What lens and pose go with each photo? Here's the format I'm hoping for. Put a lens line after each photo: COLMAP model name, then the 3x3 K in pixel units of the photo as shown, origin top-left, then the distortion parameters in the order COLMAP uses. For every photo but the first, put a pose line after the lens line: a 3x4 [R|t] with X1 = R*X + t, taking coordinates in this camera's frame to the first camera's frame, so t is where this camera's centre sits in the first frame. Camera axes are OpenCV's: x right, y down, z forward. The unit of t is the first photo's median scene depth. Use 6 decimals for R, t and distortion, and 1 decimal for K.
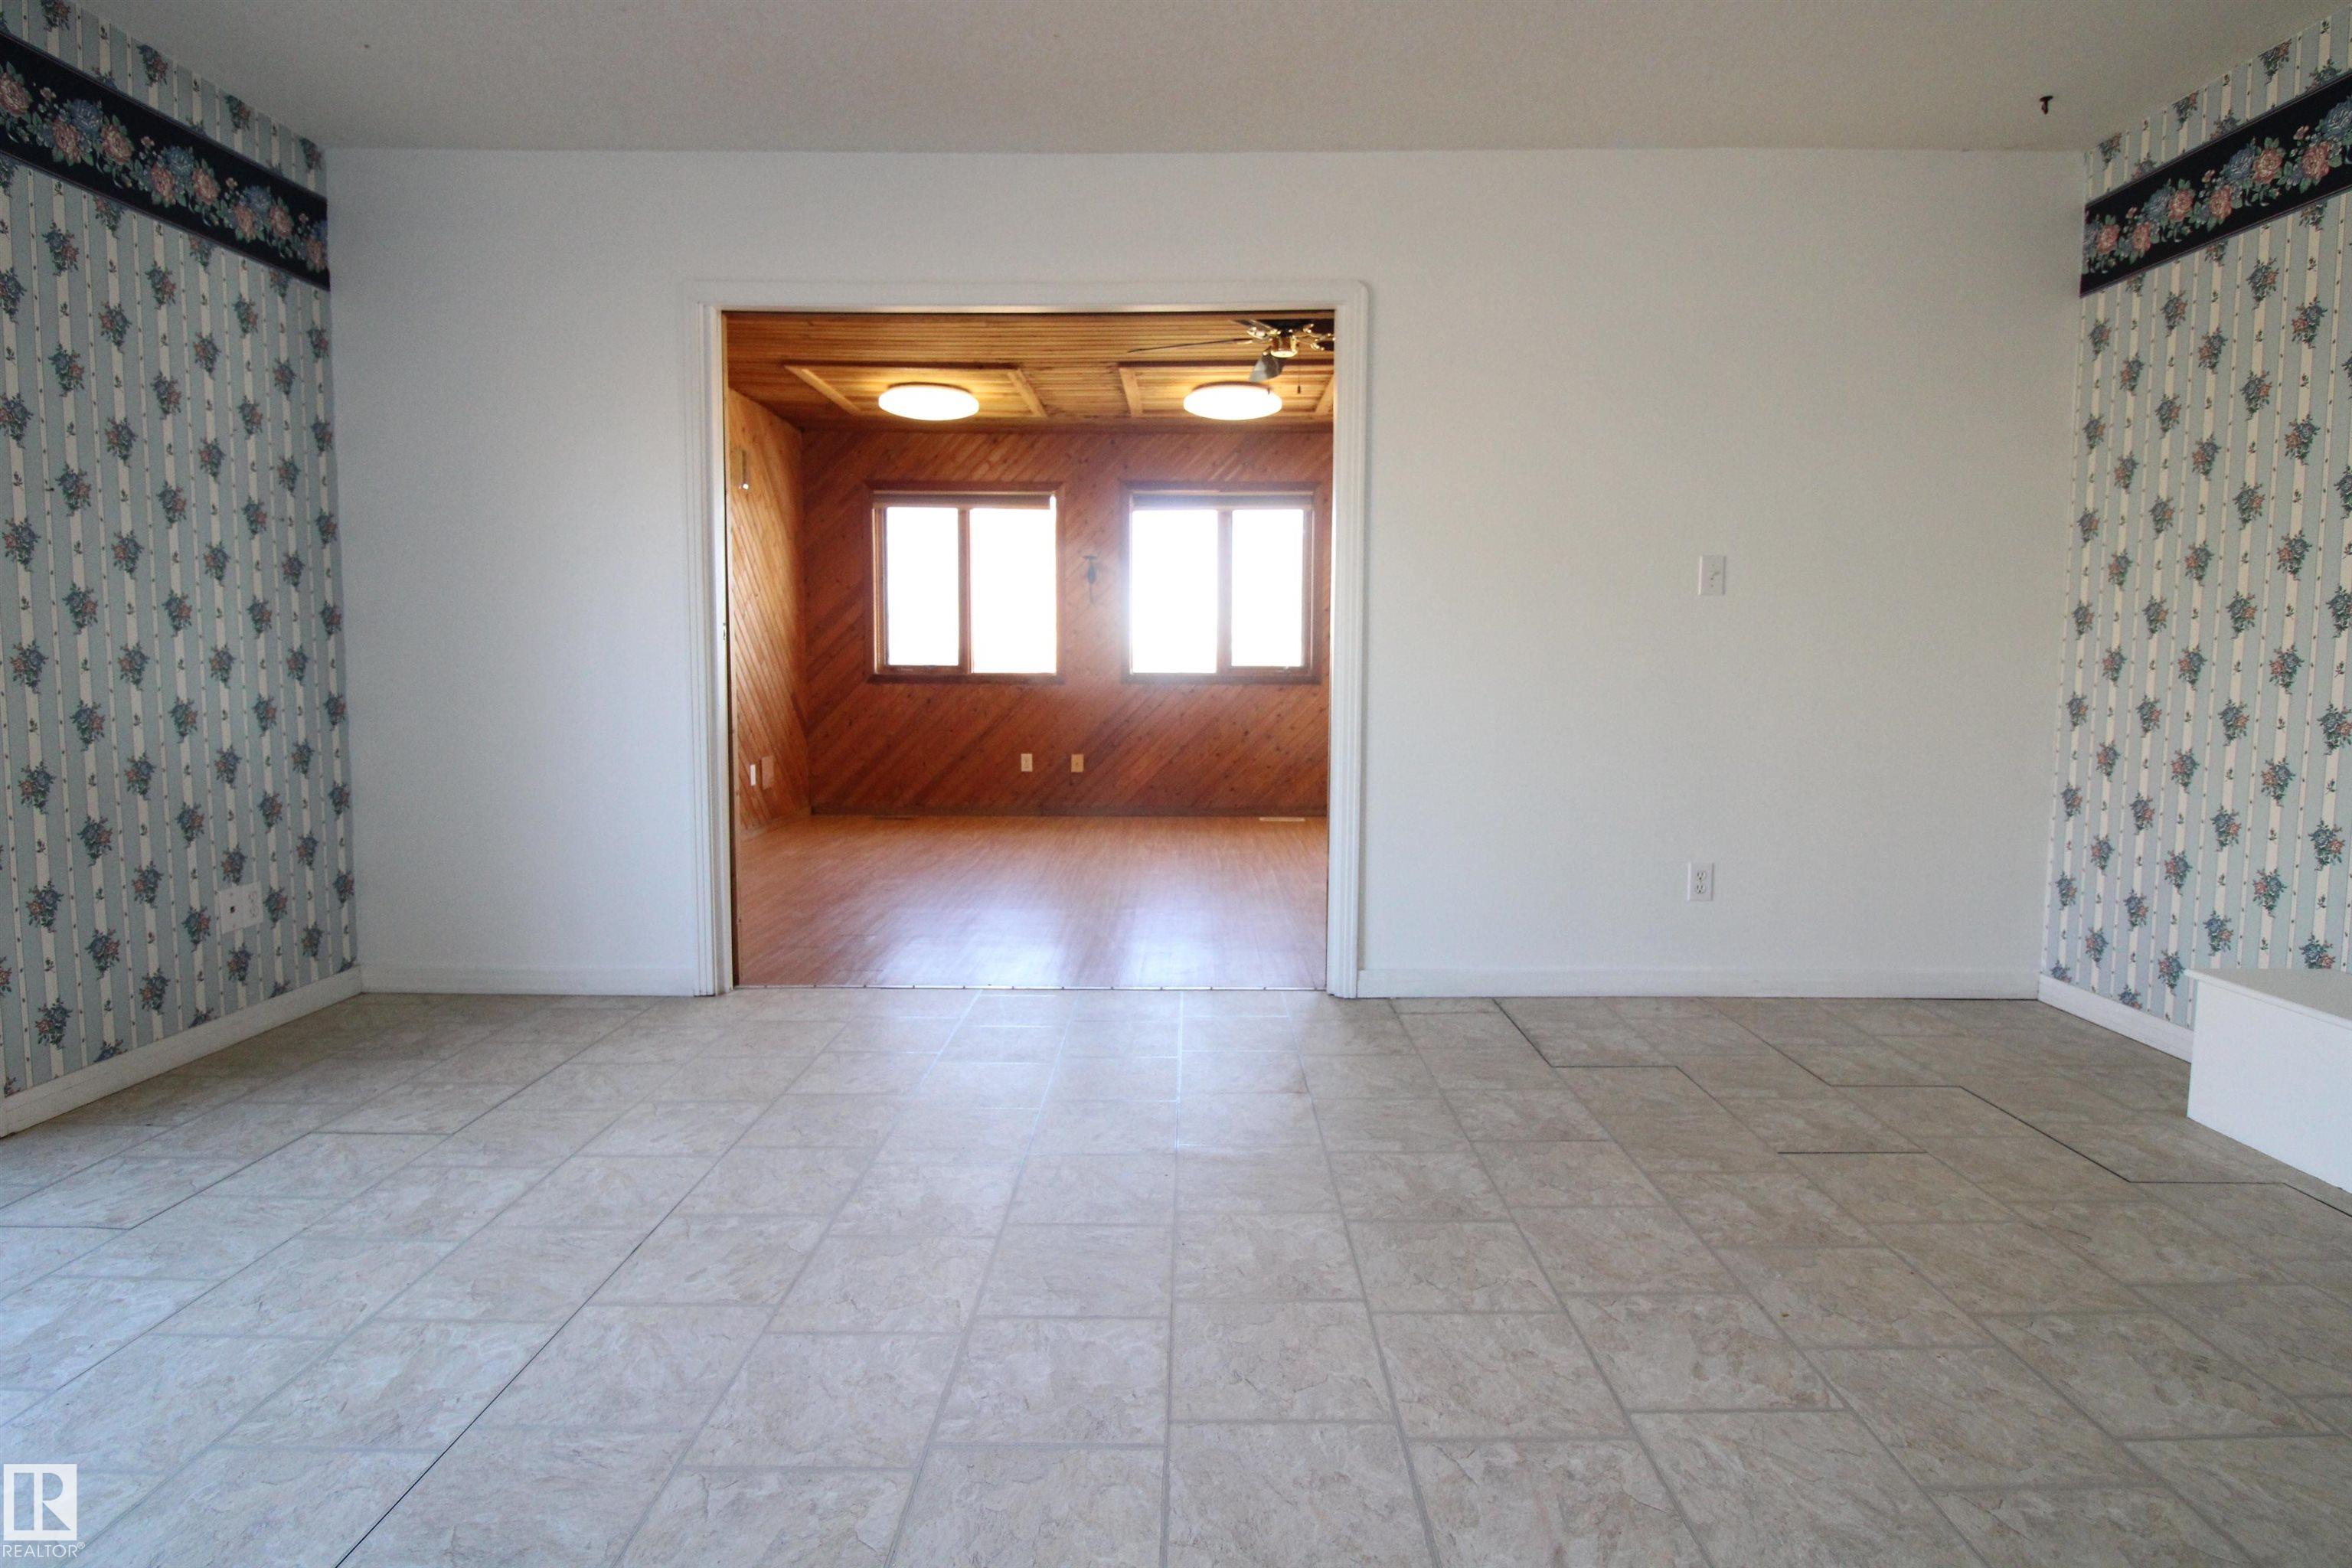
lens RADIAL K [[1193.1, 0, 1192.2], [0, 1193.1, 764.6], [0, 0, 1]] dist [-0.013623, -0.003122]
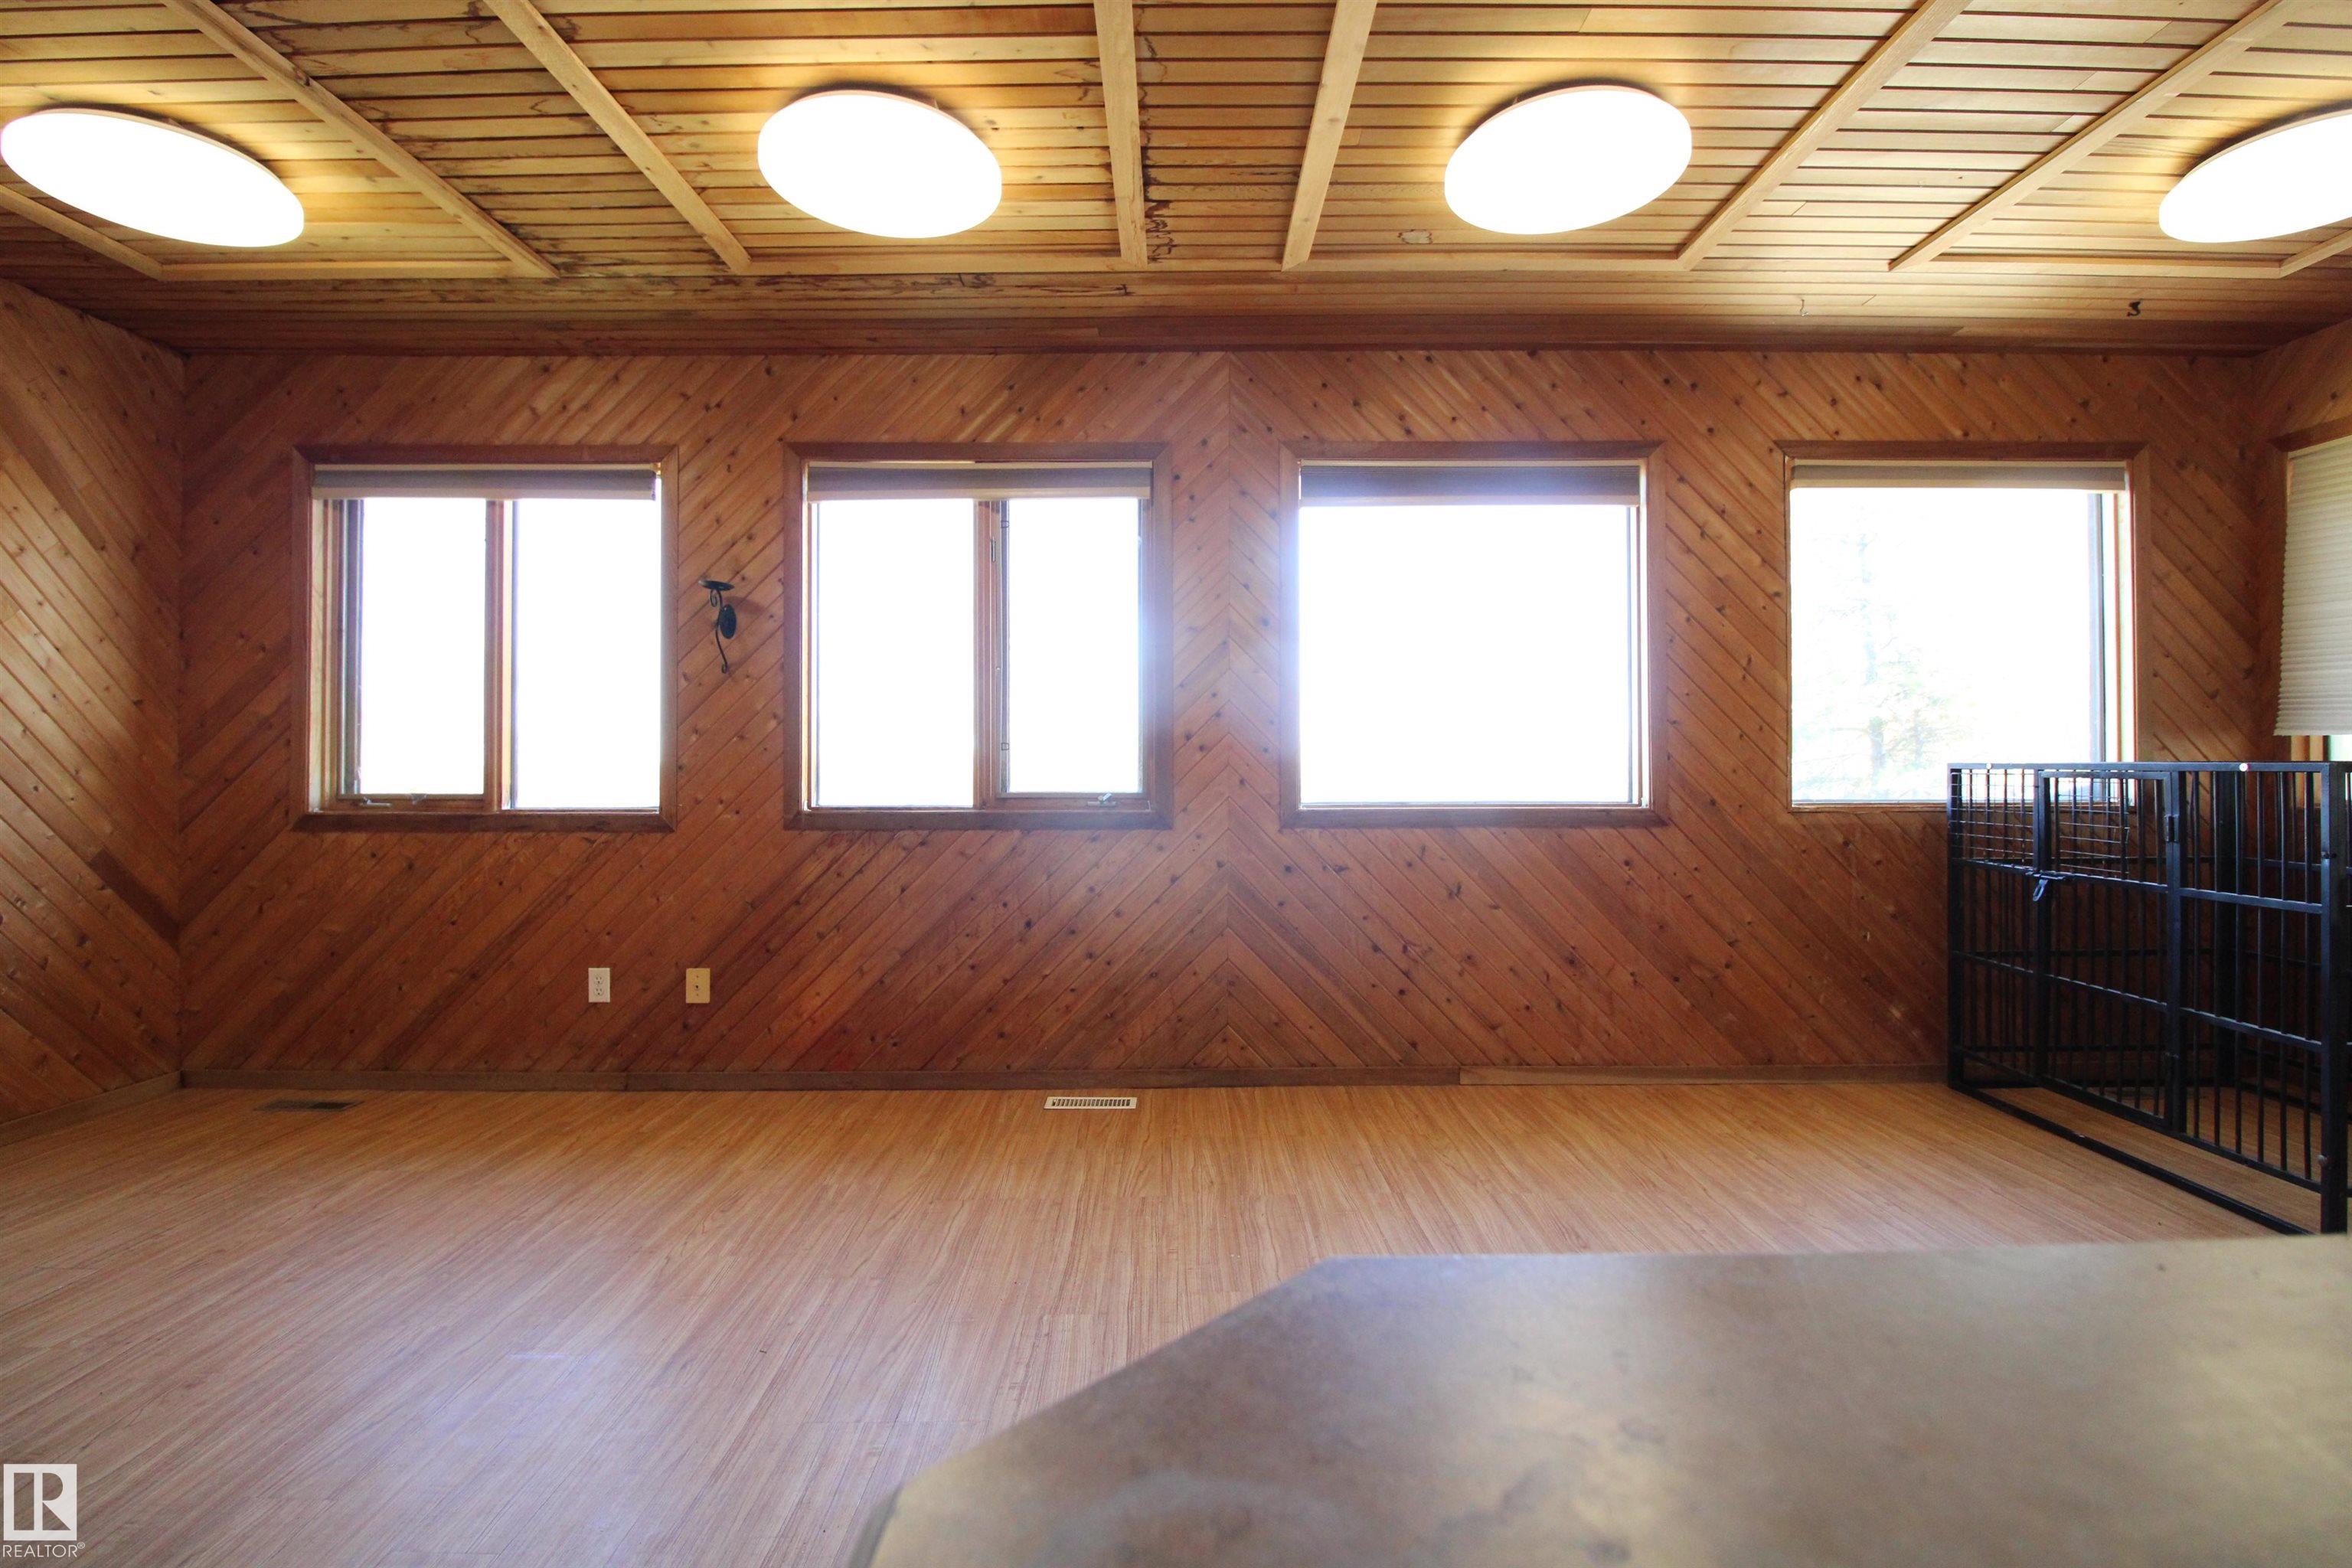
lens RADIAL K [[1090.9, 0, 1182.6], [0, 1090.9, 760.2], [0, 0, 1]] dist [-0.006084, -0.001812]
pose [[0.999967, -0.007245, -0.003713, 0.290600], [0.006928, 0.996827, -0.079301, -0.150597], [0.004276, 0.079273, 0.996844, 1.352691]]
